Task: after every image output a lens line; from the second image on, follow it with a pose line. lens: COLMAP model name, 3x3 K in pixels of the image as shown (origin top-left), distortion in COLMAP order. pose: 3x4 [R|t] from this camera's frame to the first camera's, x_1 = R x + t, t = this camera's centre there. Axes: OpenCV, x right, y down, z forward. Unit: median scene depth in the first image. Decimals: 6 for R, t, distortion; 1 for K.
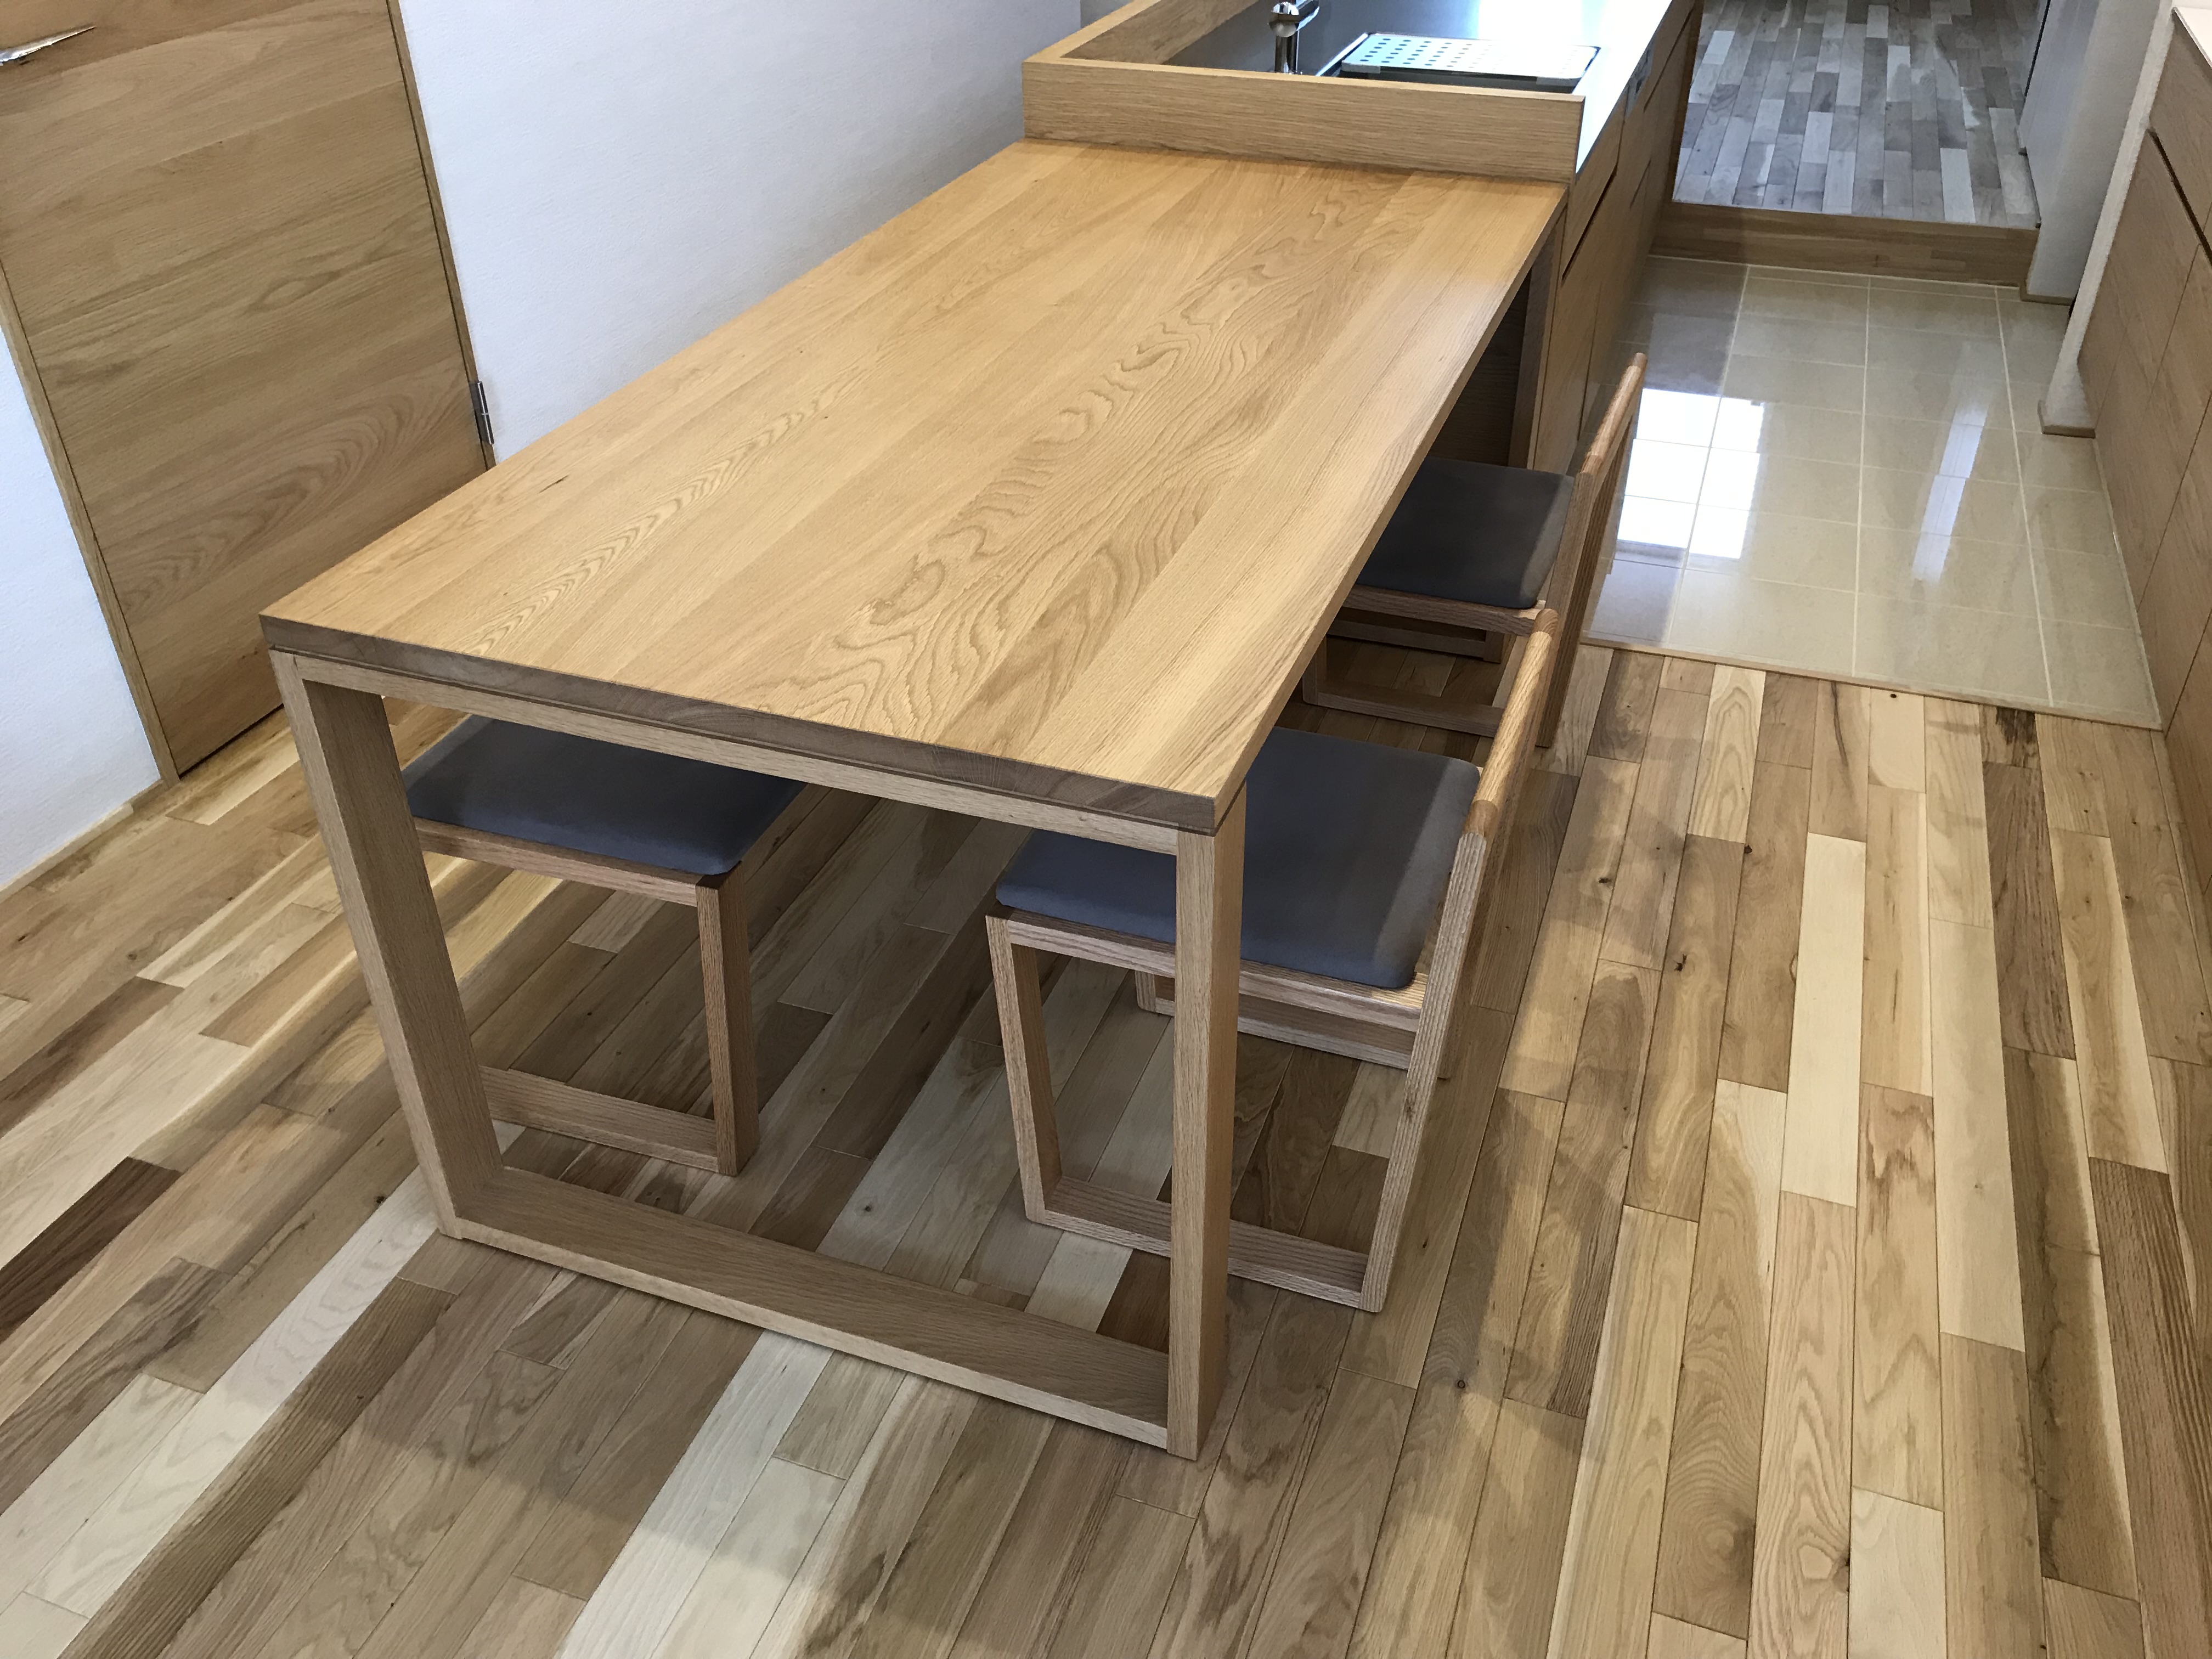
lens RADIAL K [[1815.4, 0, 1106.0], [0, 1815.4, 829.5], [0, 0, 1]] dist [0.011727, 0.005886]
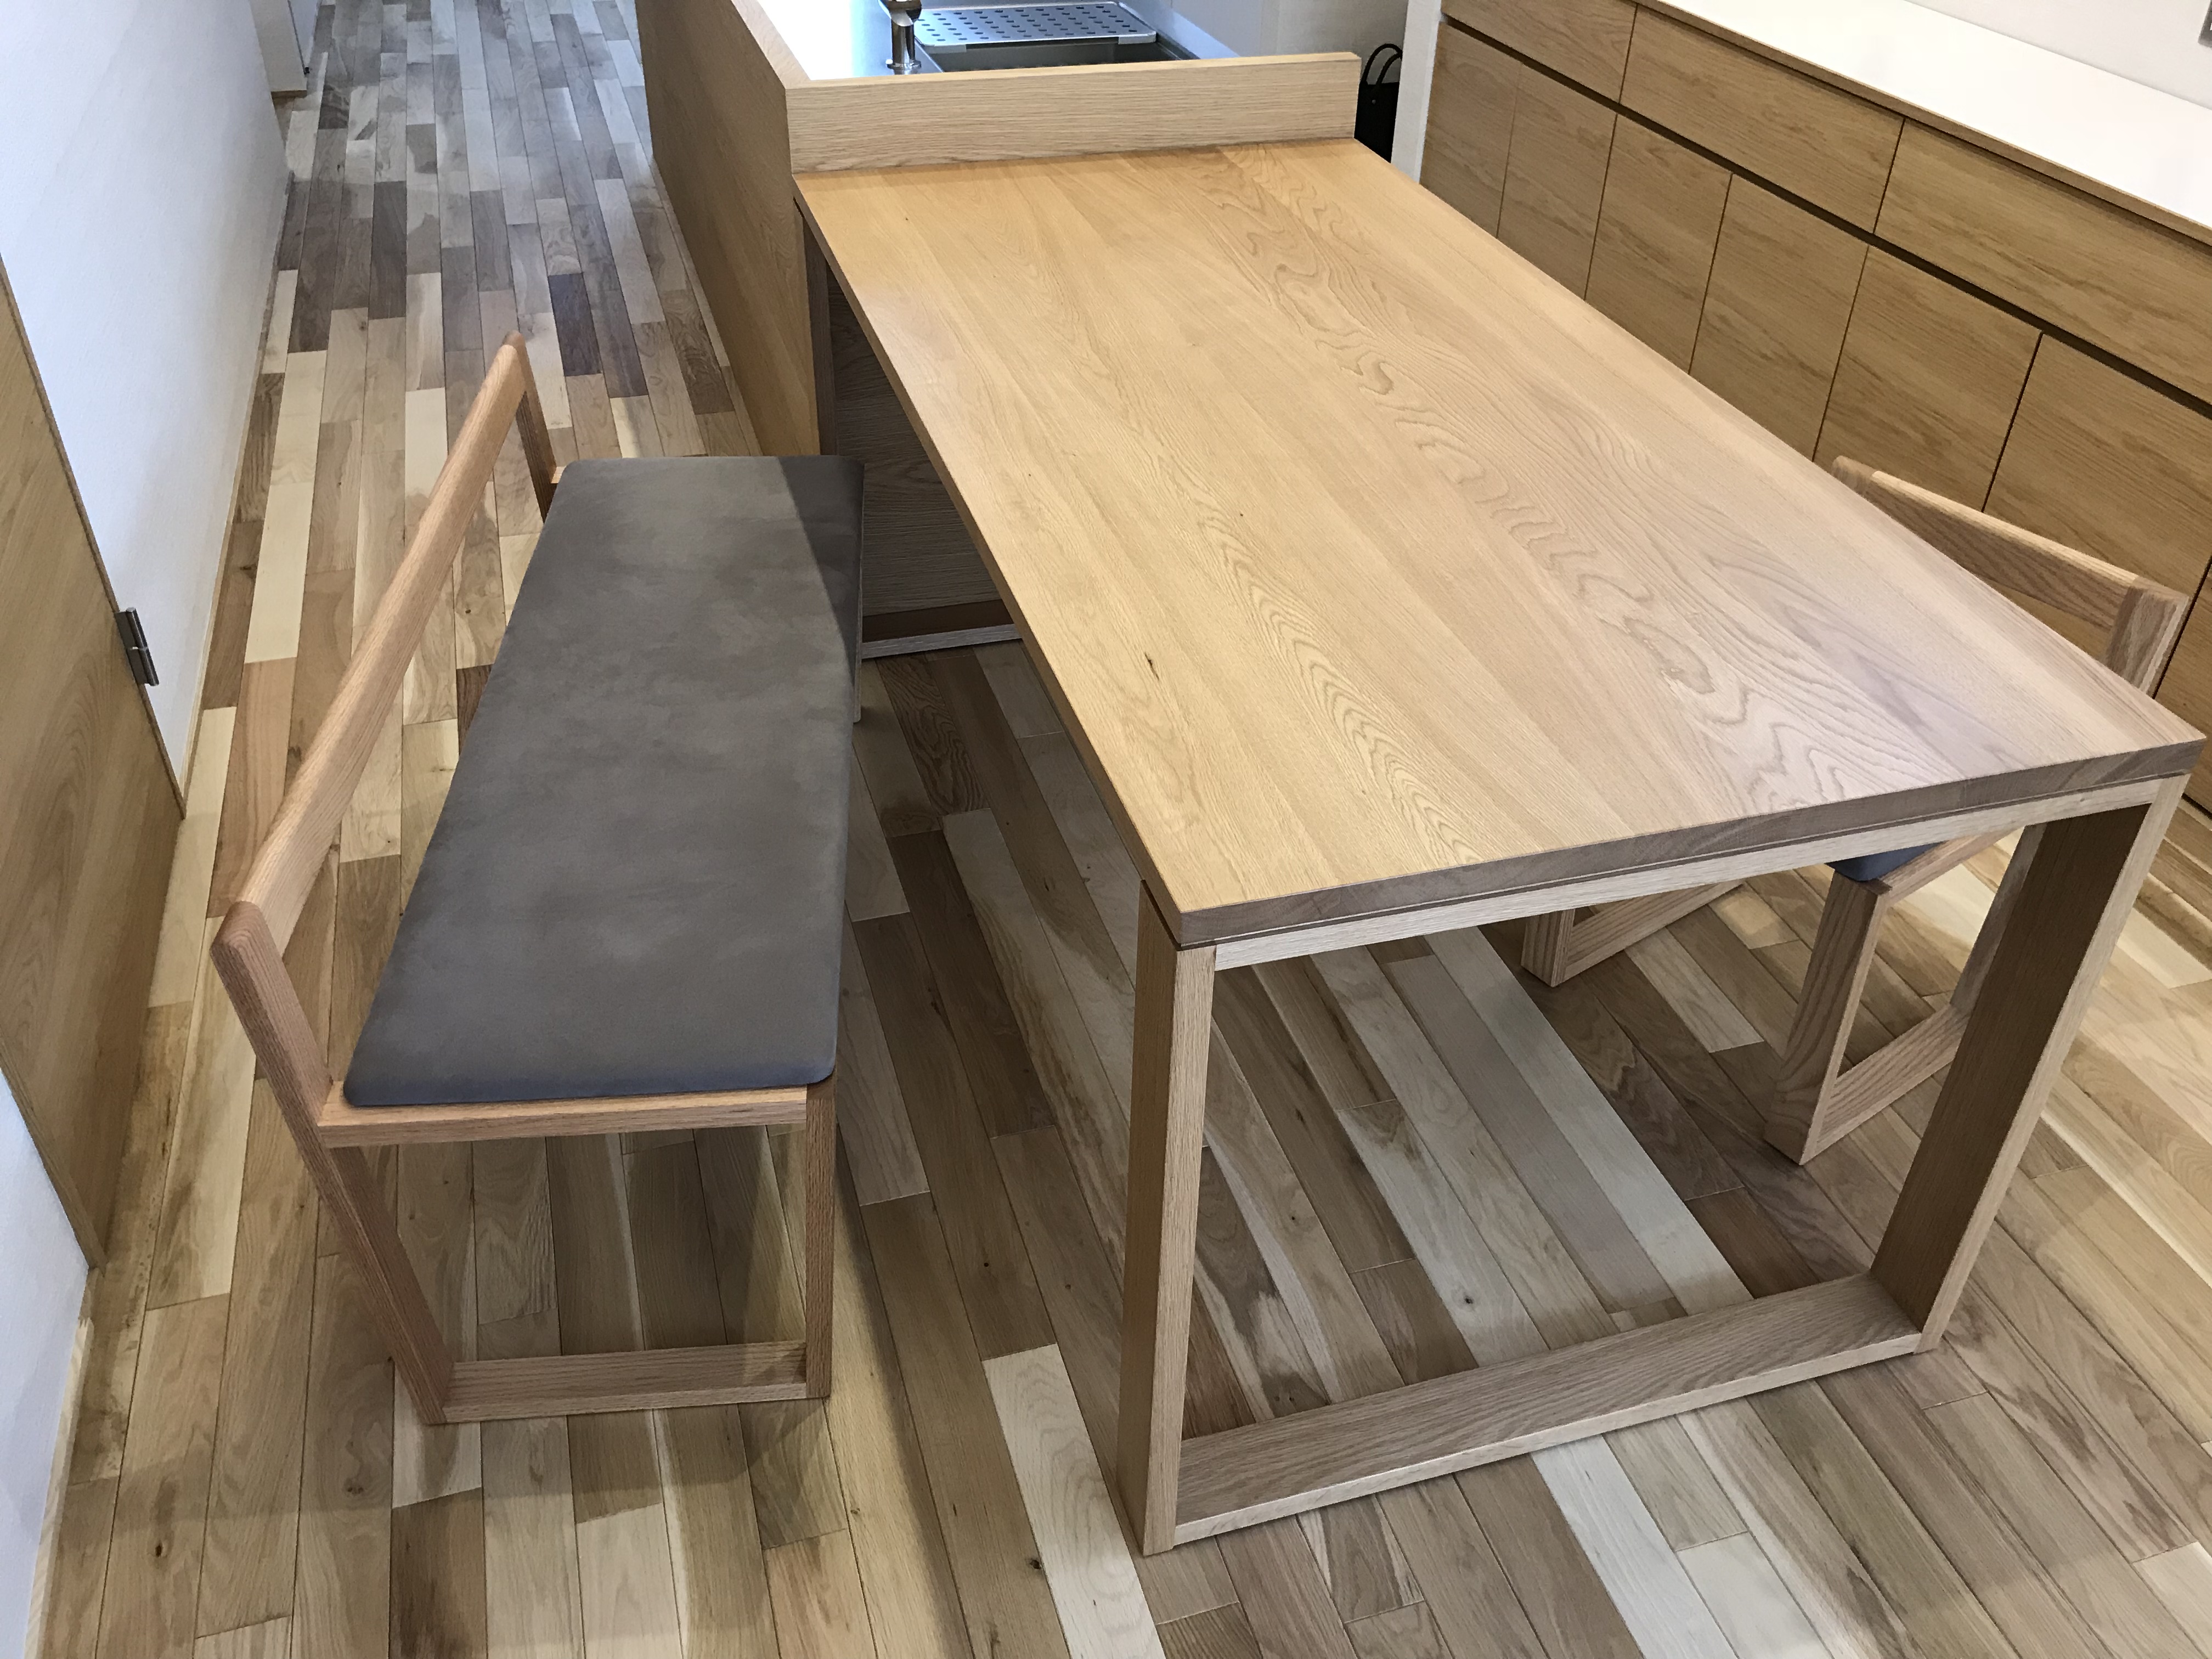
lens RADIAL K [[1815.4, 0, 1106.0], [0, 1815.4, 829.5], [0, 0, 1]] dist [0.011727, 0.005886]
pose [[0.799893, -0.333391, 0.499021, -0.638557], [0.315732, 0.940905, 0.122517, -0.189968], [-0.510378, 0.059556, 0.857886, 0.244512]]
